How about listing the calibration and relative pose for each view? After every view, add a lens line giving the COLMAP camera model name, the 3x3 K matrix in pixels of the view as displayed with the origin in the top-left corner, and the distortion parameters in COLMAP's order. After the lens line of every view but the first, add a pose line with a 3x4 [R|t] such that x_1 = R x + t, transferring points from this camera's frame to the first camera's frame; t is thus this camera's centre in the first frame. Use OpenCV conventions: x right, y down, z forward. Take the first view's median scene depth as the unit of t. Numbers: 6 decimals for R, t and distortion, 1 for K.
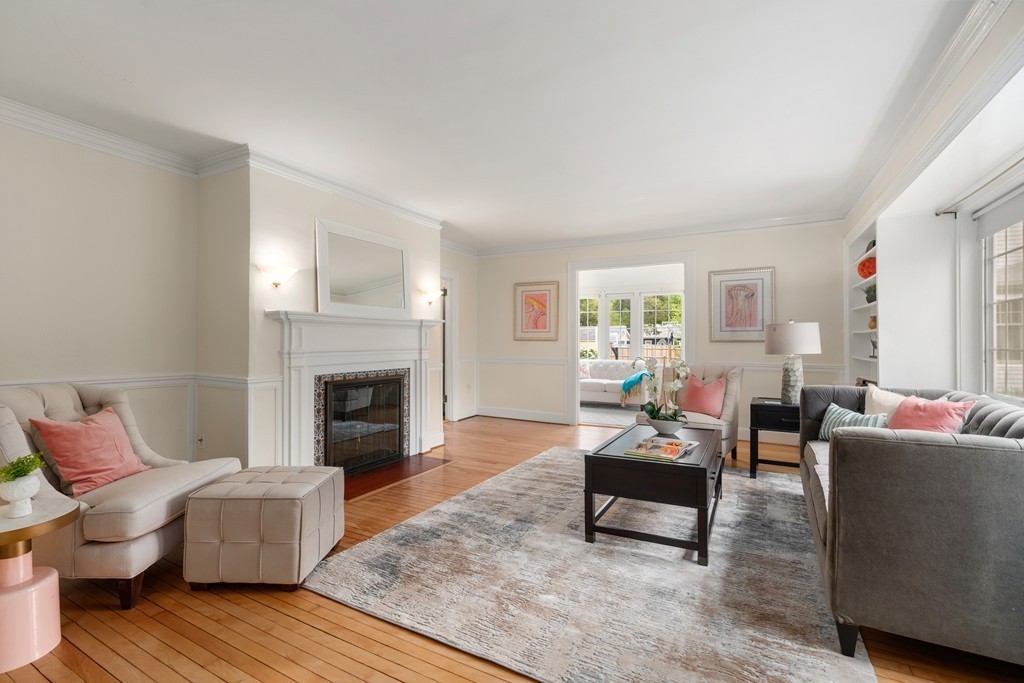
lens RADIAL K [[467.7, 0, 509.0], [0, 467.7, 335.6], [0, 0, 1]] dist [-0.001128, 0.000036]
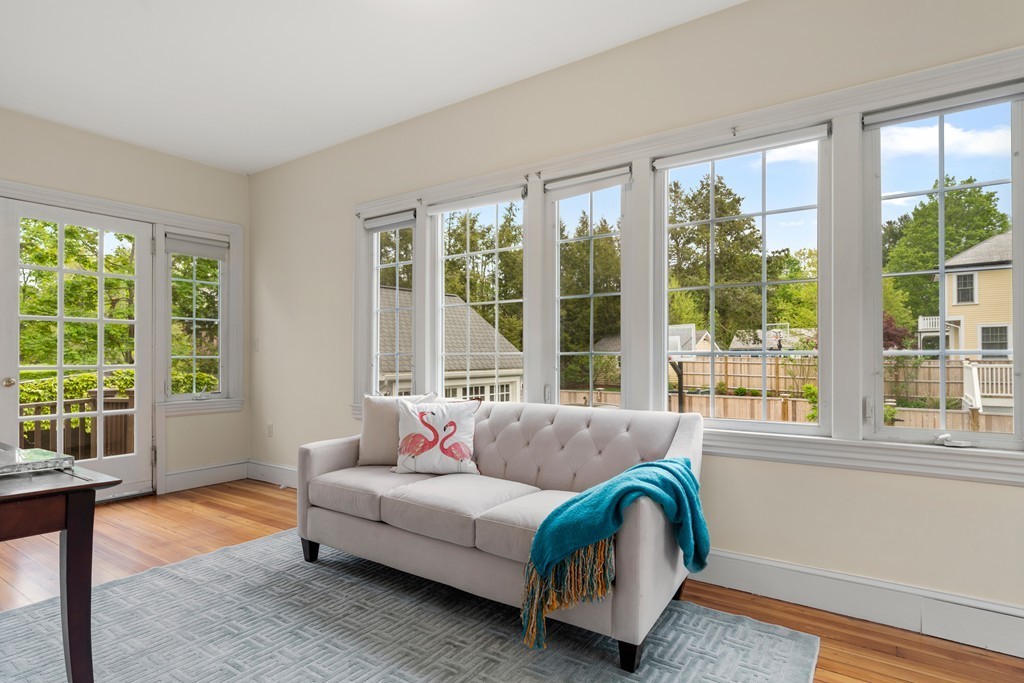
lens RADIAL K [[557.4, 0, 512.0], [0, 557.4, 341.5], [0, 0, 1]] dist [-0.000323, 0.000017]
pose [[0.993610, -0.002169, -0.112843, 0.235141], [0.000985, 0.999944, -0.010539, 0.016689], [0.112860, 0.010360, 0.993557, 0.667917]]
